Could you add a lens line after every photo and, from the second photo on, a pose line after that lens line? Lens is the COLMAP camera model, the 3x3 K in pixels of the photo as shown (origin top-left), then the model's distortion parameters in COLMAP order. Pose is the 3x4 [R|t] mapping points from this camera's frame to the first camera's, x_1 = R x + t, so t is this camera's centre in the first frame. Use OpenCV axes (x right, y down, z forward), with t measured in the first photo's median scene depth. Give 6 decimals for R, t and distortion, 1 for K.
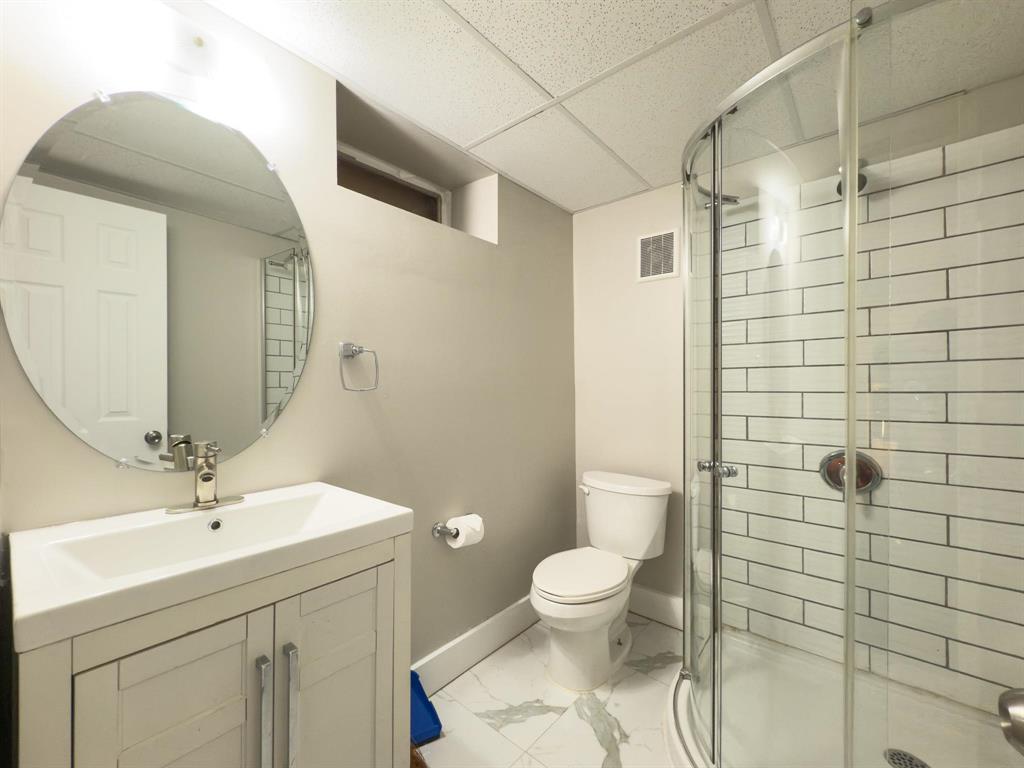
lens RADIAL K [[410.5, 0, 513.1], [0, 410.5, 384.0], [0, 0, 1]] dist [-0.001736, -0.000349]
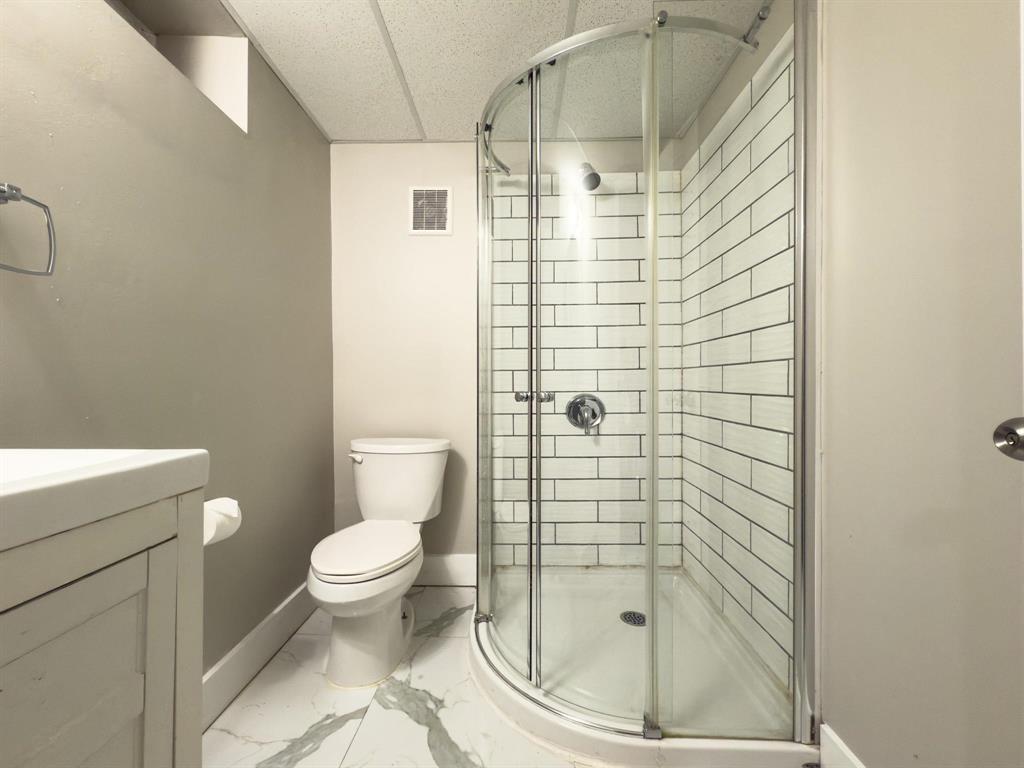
lens RADIAL K [[416.6, 0, 507.5], [0, 416.6, 376.9], [0, 0, 1]] dist [-0.003566, -0.000344]
pose [[0.779431, 0.008165, 0.626435, -0.164019], [-0.004960, 0.999964, -0.006862, 0.118590], [-0.626469, 0.002241, 0.779443, 0.153878]]
